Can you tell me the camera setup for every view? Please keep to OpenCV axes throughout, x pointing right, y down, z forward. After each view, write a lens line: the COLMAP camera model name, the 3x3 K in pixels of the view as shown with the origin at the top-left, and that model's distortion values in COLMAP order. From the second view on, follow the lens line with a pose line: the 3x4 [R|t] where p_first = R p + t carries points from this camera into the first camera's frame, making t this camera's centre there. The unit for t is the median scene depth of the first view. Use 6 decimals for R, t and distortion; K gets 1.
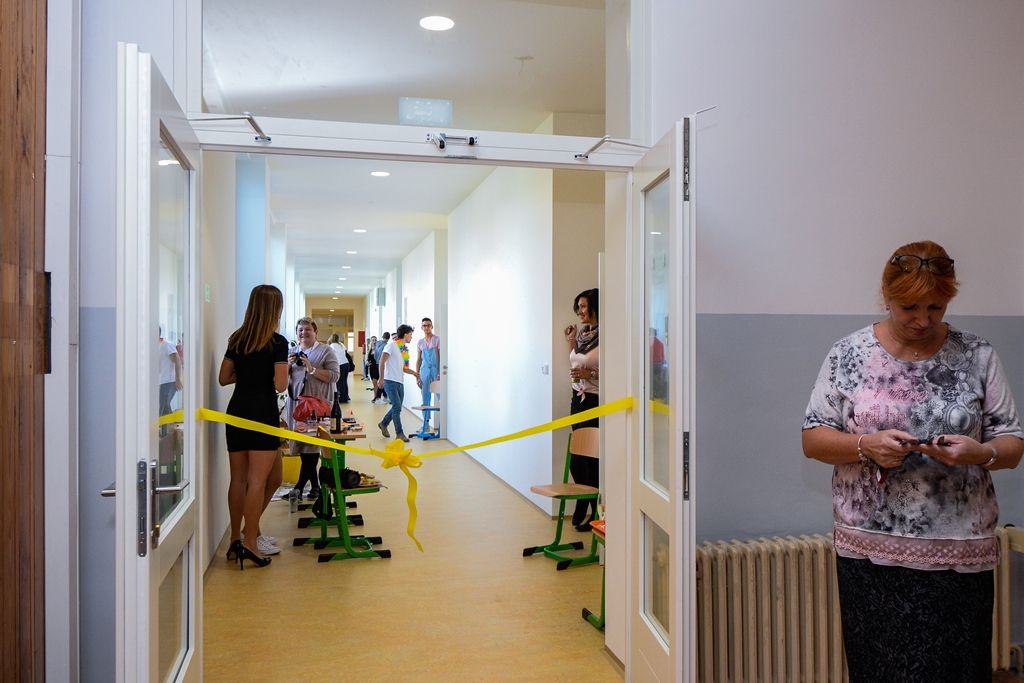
lens RADIAL K [[810.8, 0, 512.0], [0, 810.8, 341.5], [0, 0, 1]] dist [0.006510, -0.038068]
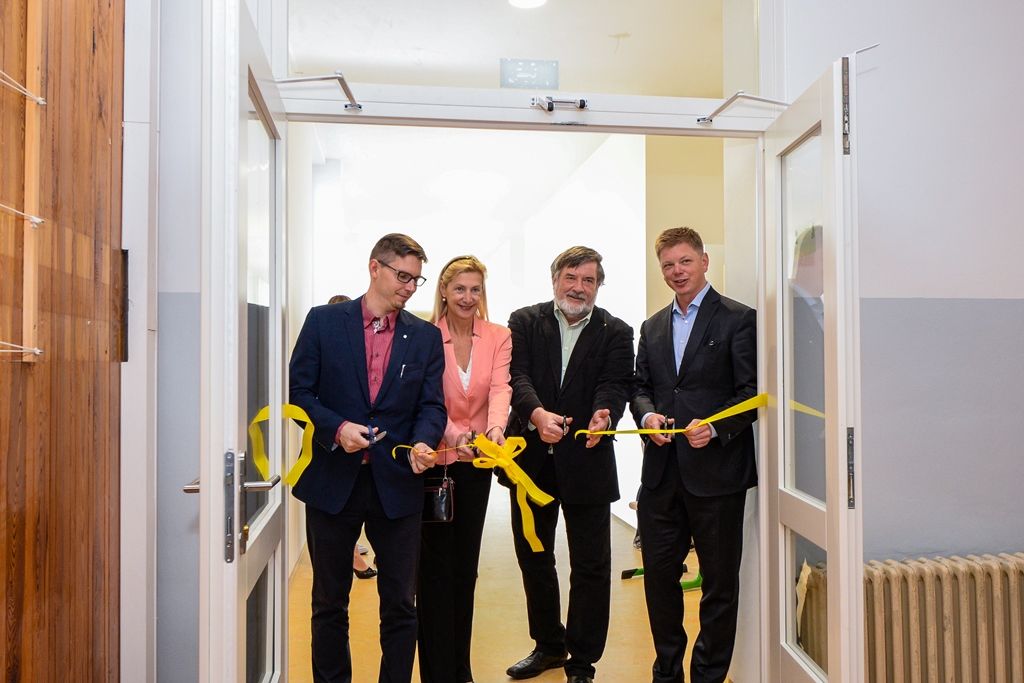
lens RADIAL K [[837.9, 0, 512.0], [0, 837.9, 341.5], [0, 0, 1]] dist [0.004272, -0.040553]
pose [[0.996242, -0.007601, -0.086283, -0.059482], [0.005780, 0.999756, -0.021340, 0.038808], [0.086424, 0.020761, 0.996042, 0.101830]]
